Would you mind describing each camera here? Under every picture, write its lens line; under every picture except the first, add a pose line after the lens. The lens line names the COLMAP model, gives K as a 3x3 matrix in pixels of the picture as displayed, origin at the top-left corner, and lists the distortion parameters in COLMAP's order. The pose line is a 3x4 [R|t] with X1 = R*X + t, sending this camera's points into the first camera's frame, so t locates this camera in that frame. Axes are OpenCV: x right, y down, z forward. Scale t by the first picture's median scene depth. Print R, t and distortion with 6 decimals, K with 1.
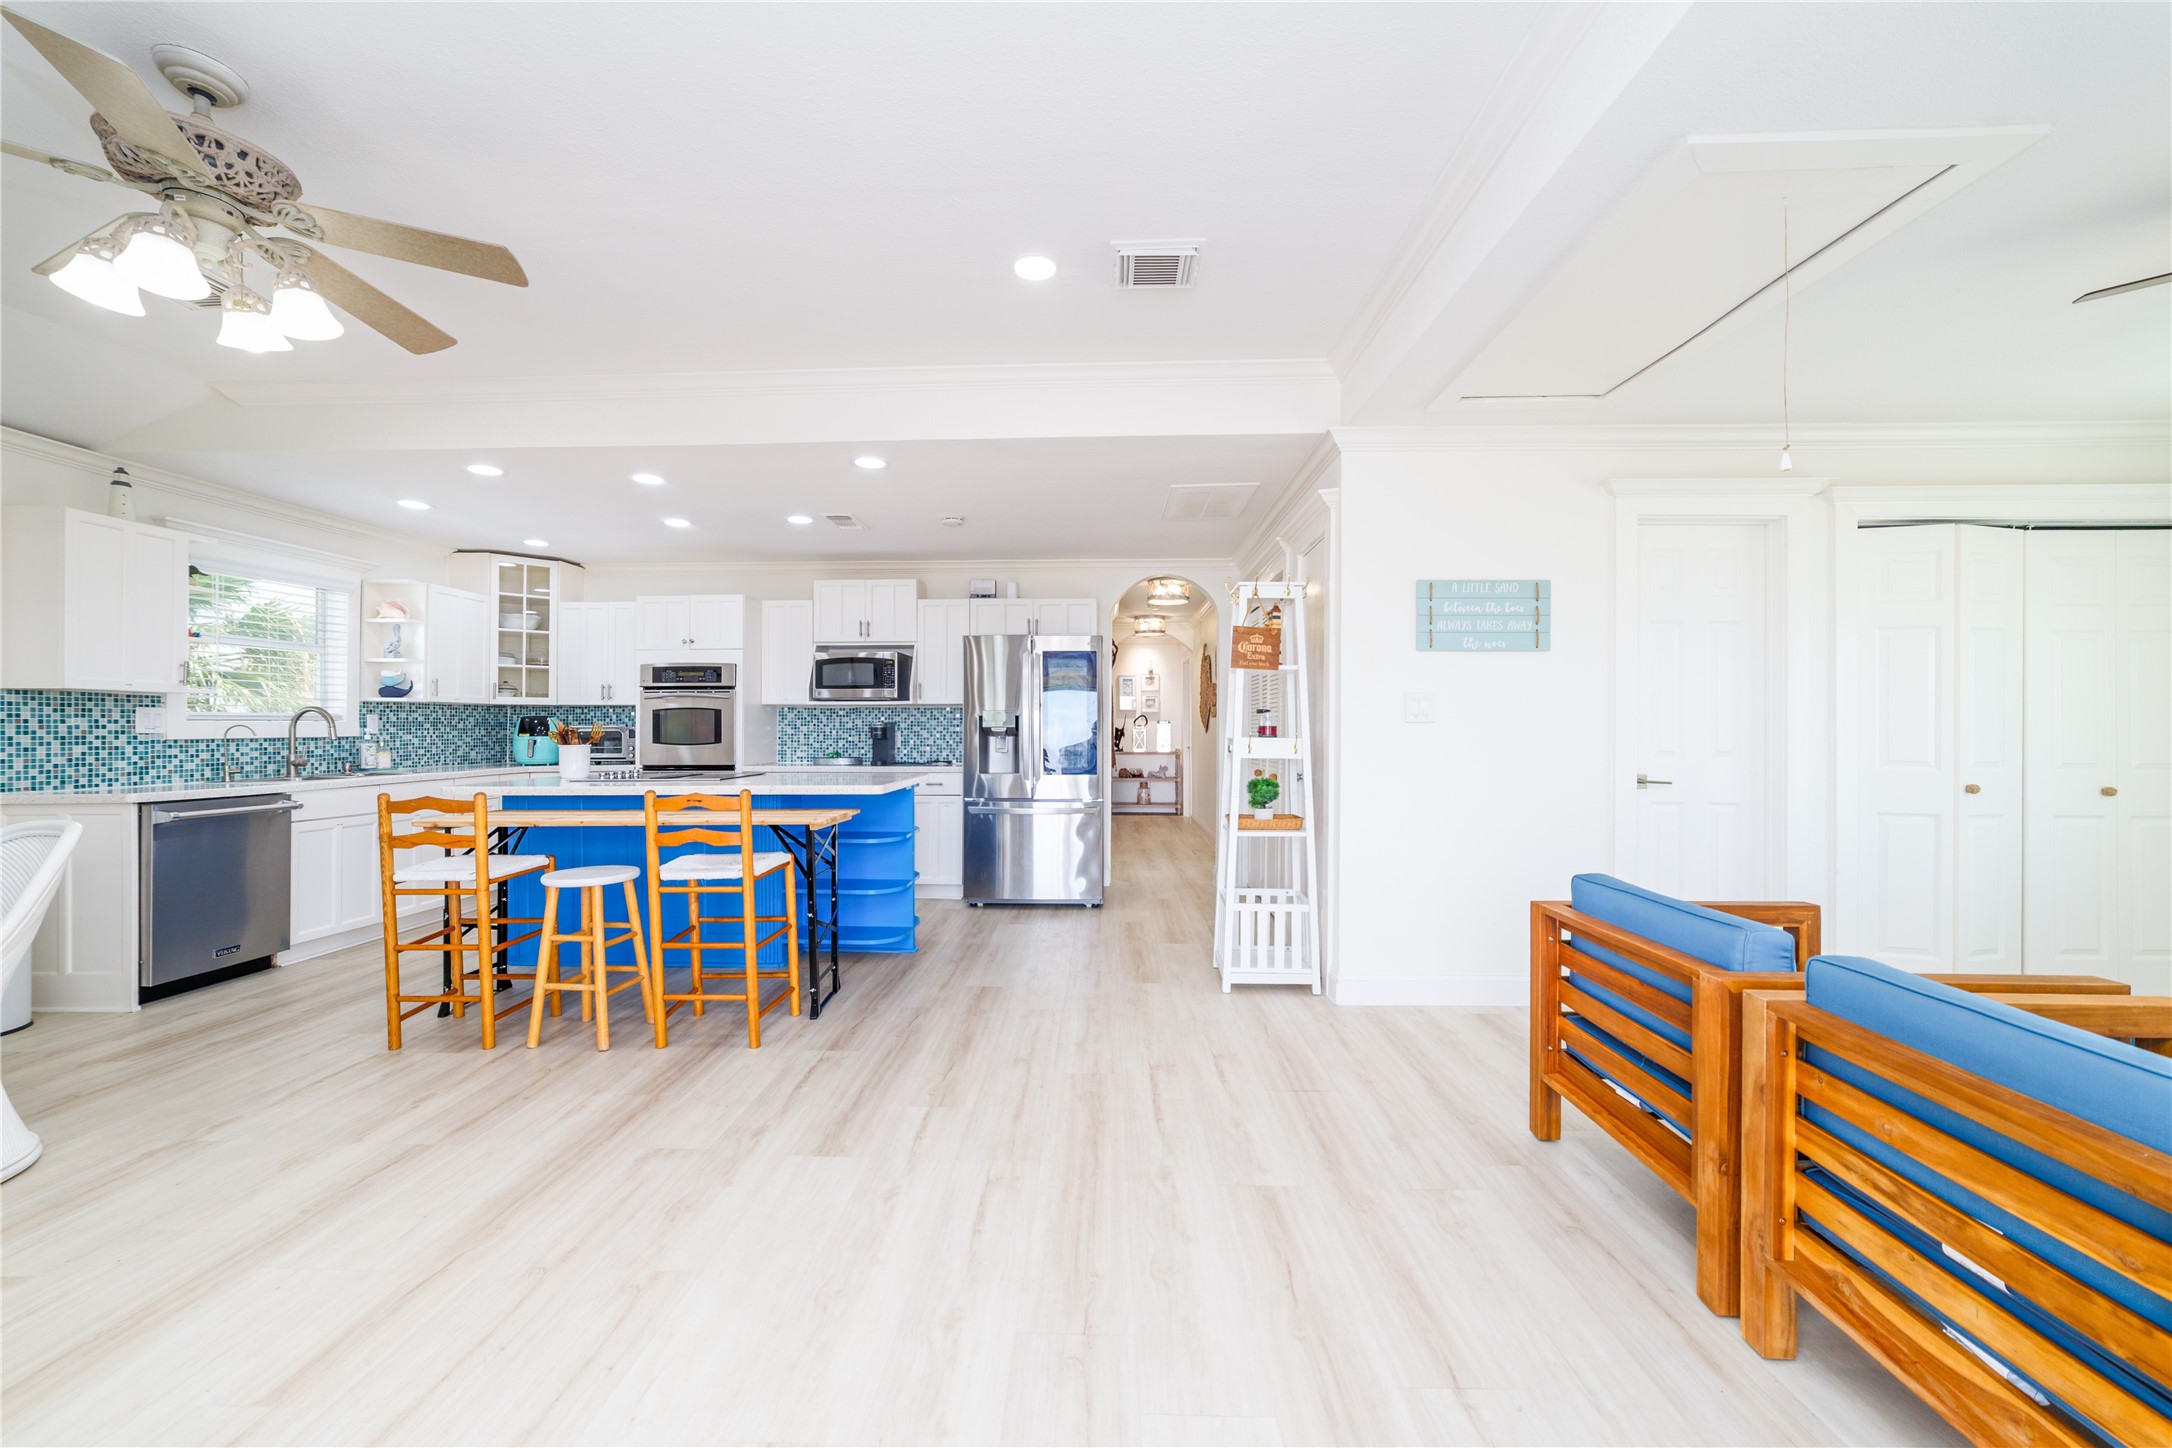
lens RADIAL K [[830.5, 0, 1085.3], [0, 830.5, 735.5], [0, 0, 1]] dist [-0.014943, 0.004366]
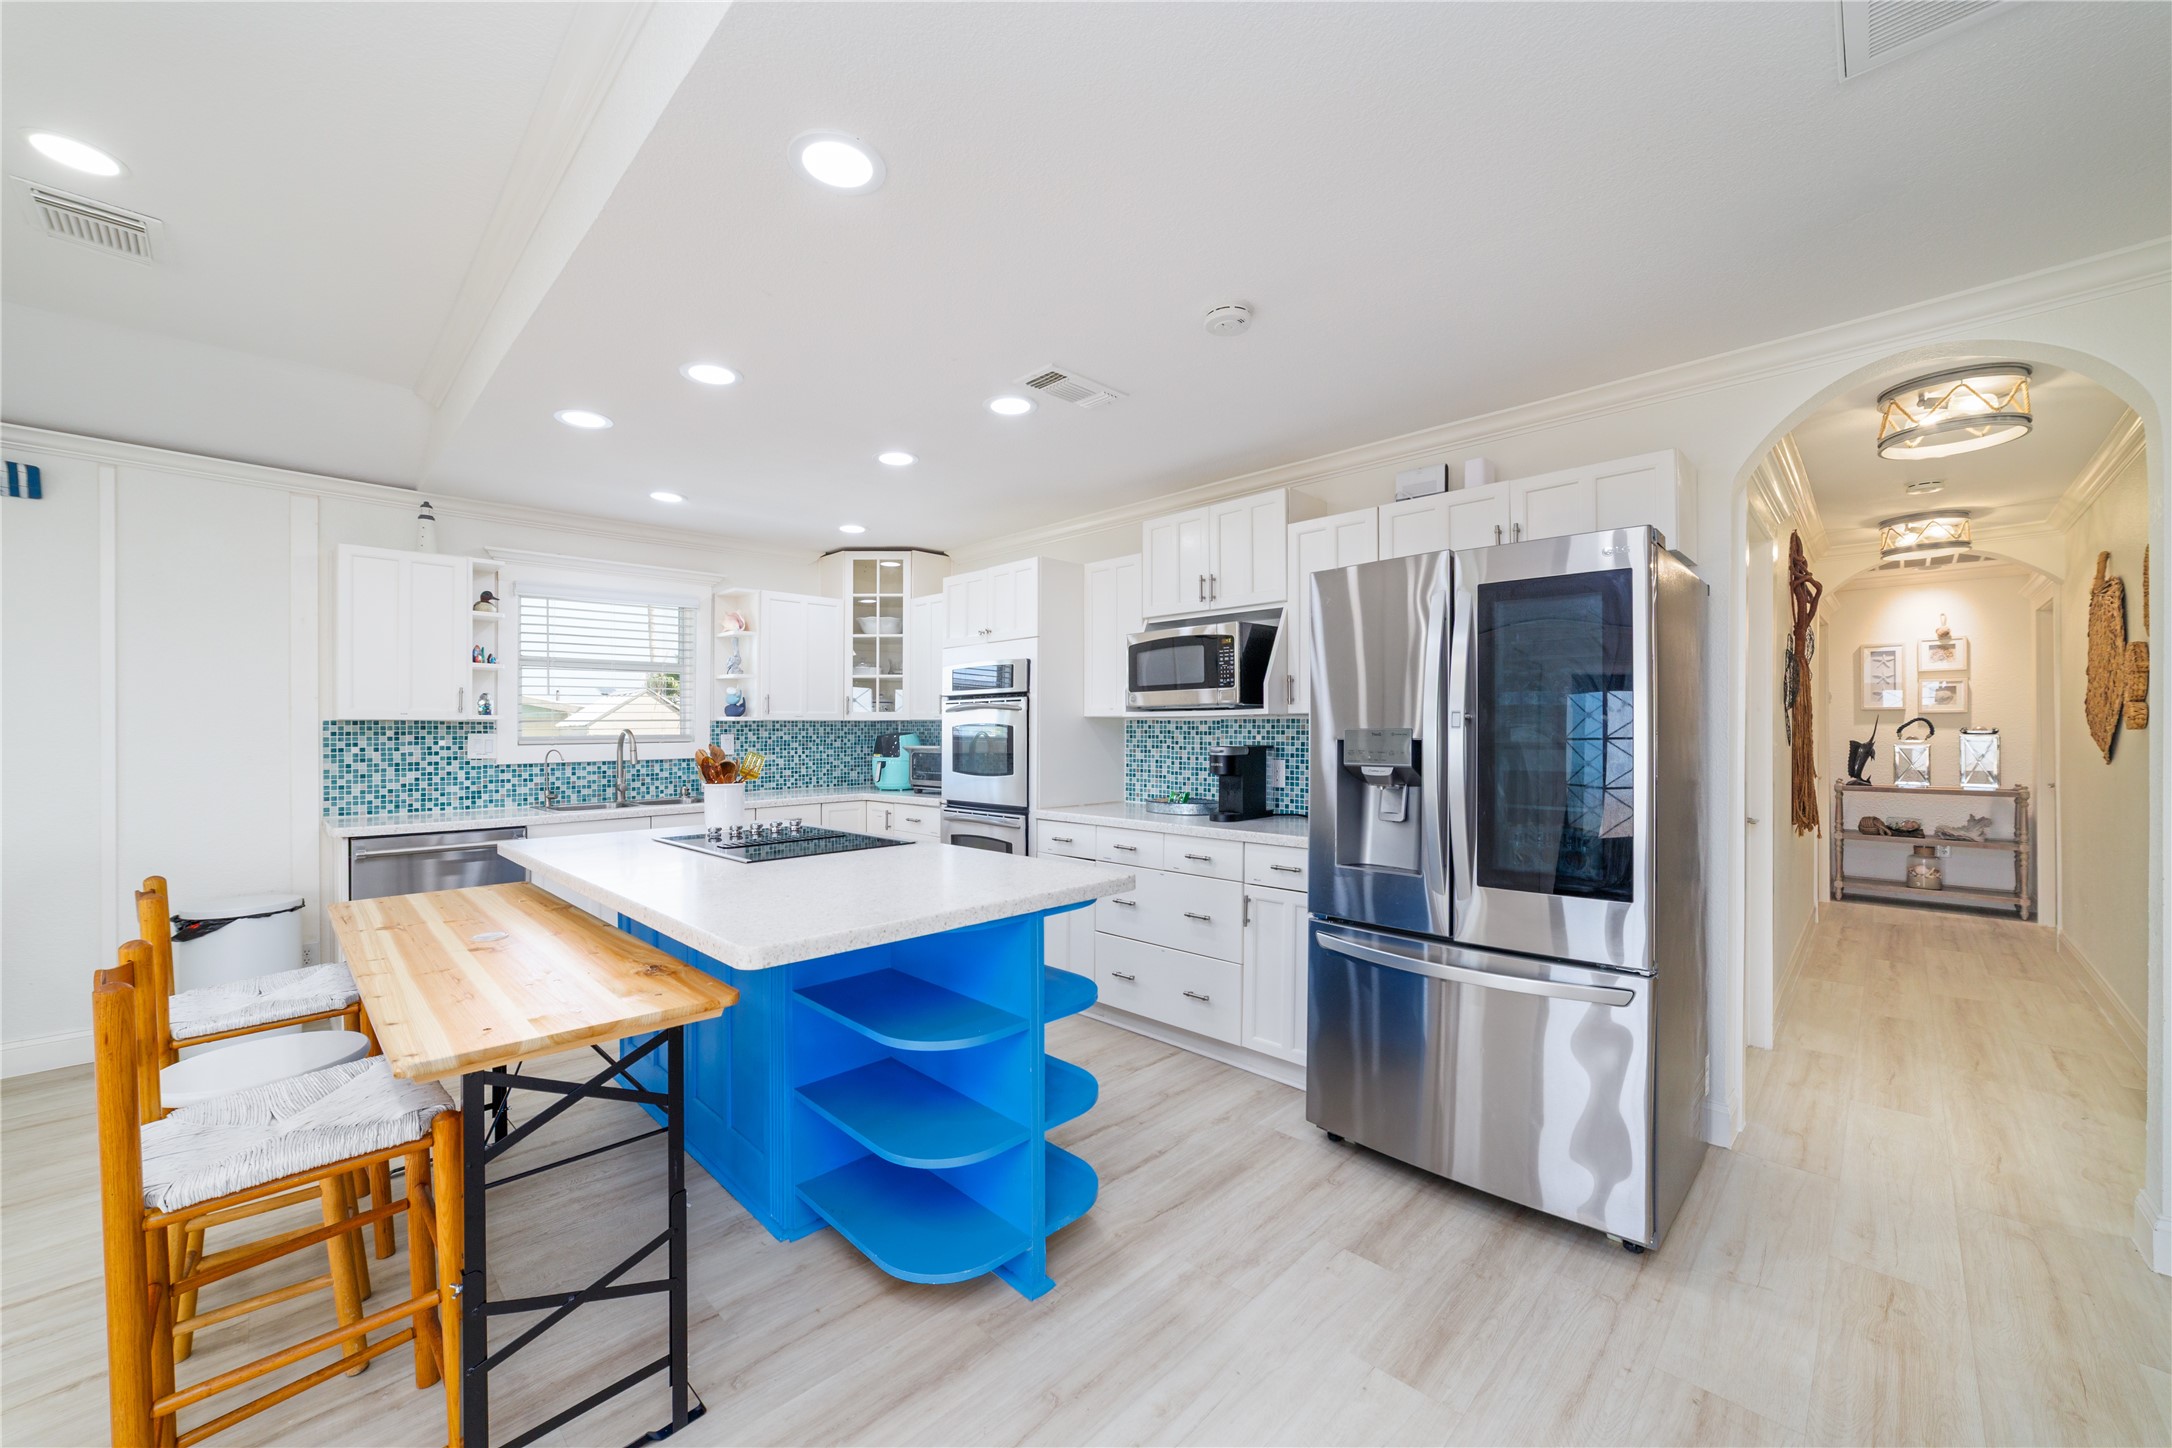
lens RADIAL K [[830.5, 0, 1085.8], [0, 830.5, 731.8], [0, 0, 1]] dist [-0.014943, 0.004366]
pose [[0.727015, 0.001163, -0.686621, 0.085308], [-0.003251, 0.999993, -0.001748, -0.026118], [0.686614, 0.003503, 0.727014, 0.538823]]
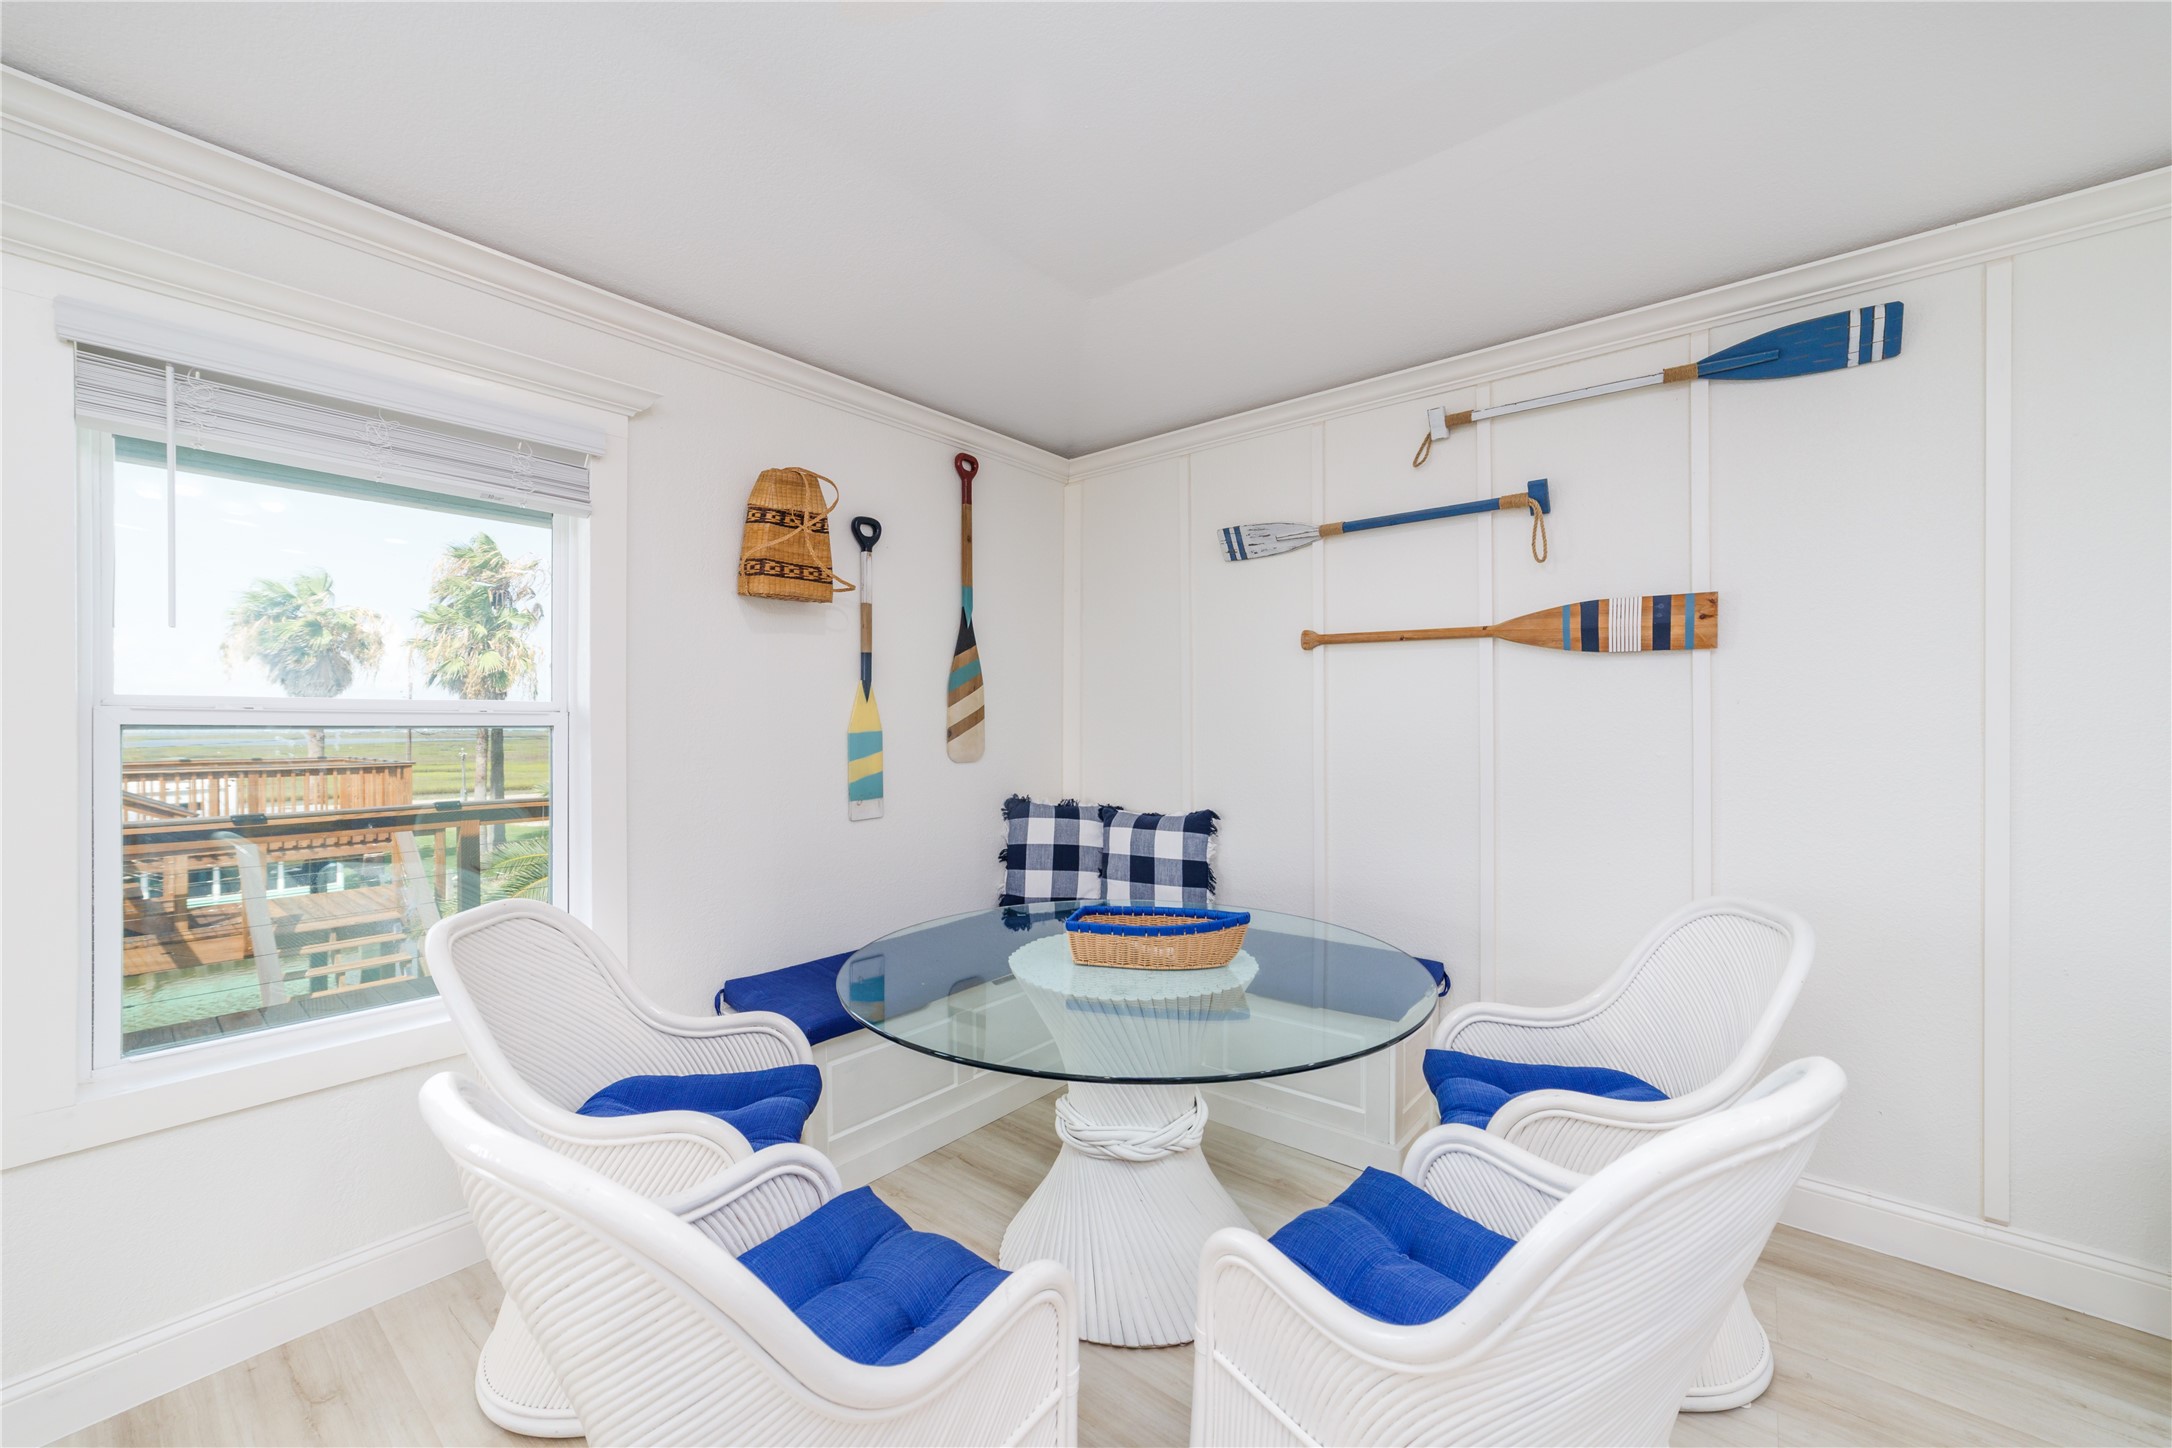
lens RADIAL K [[830.5, 0, 1069.1], [0, 830.5, 726.0], [0, 0, 1]] dist [-0.014943, 0.004366]
pose [[-0.611738, 0.002593, -0.791057, -0.308048], [-0.005554, 0.999956, 0.007573, -0.024328], [0.791041, 0.009026, -0.611696, 0.393958]]
